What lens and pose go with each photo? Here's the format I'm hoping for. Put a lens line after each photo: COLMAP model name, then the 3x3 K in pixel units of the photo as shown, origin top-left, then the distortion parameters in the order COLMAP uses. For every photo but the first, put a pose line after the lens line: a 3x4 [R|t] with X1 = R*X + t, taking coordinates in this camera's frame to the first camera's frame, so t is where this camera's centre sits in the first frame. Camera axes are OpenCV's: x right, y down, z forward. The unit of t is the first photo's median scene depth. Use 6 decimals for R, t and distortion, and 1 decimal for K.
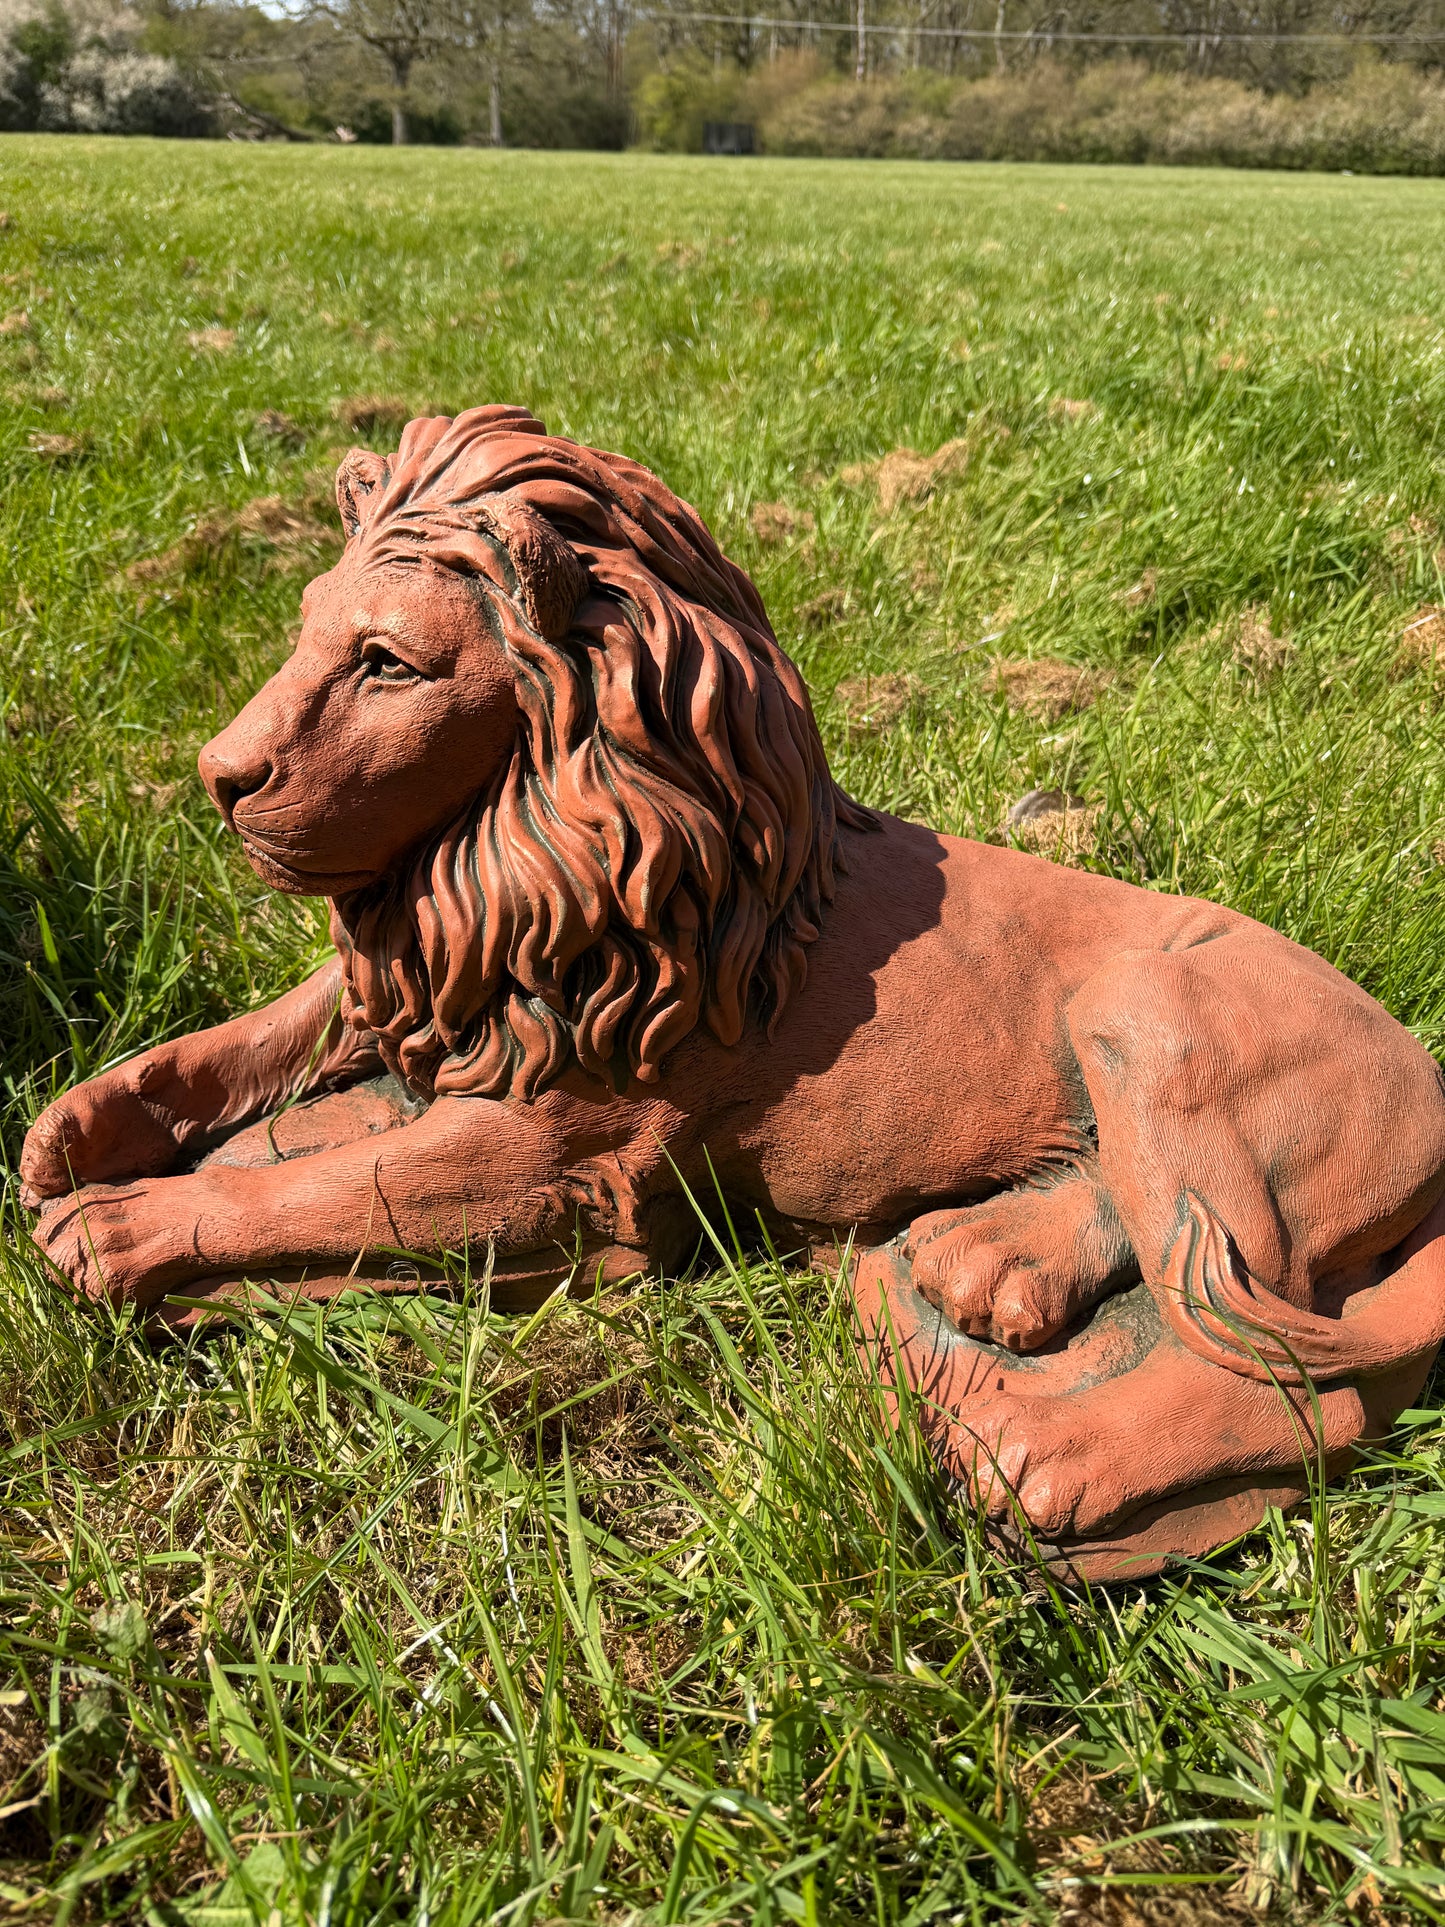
lens RADIAL K [[1422.6, 0, 730.8], [0, 1422.6, 977.1], [0, 0, 1]] dist [0.099263, -0.128716]
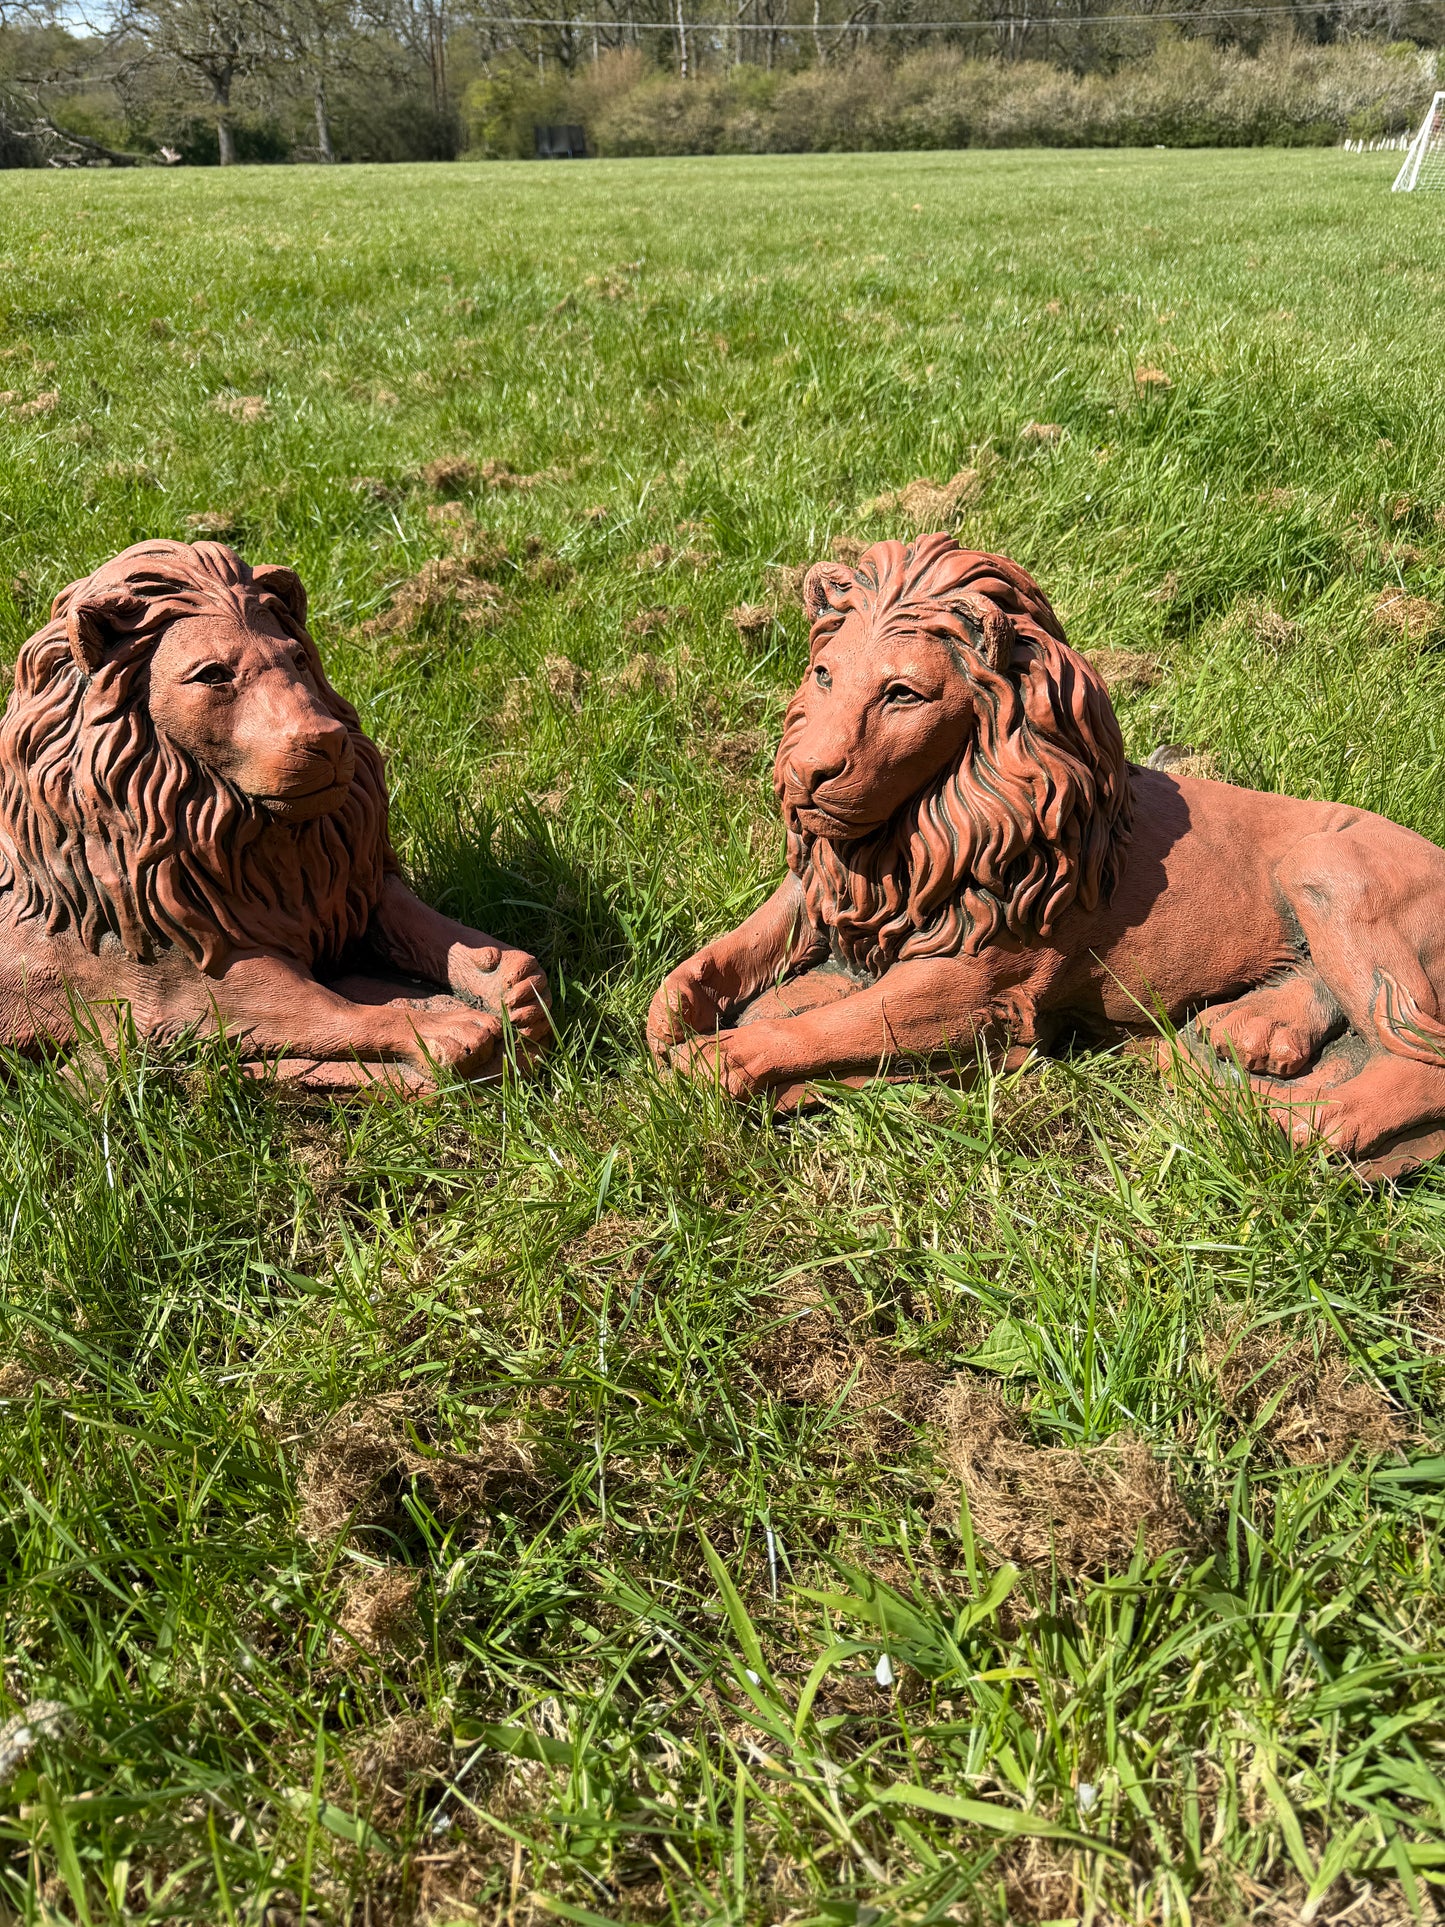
lens RADIAL K [[1422.6, 0, 730.8], [0, 1422.6, 977.1], [0, 0, 1]] dist [0.099263, -0.128716]
pose [[0.992803, -0.090540, 0.078393, -0.520492], [0.090045, 0.995889, 0.009835, 0.067591], [-0.078962, -0.002706, 0.996874, -0.571382]]
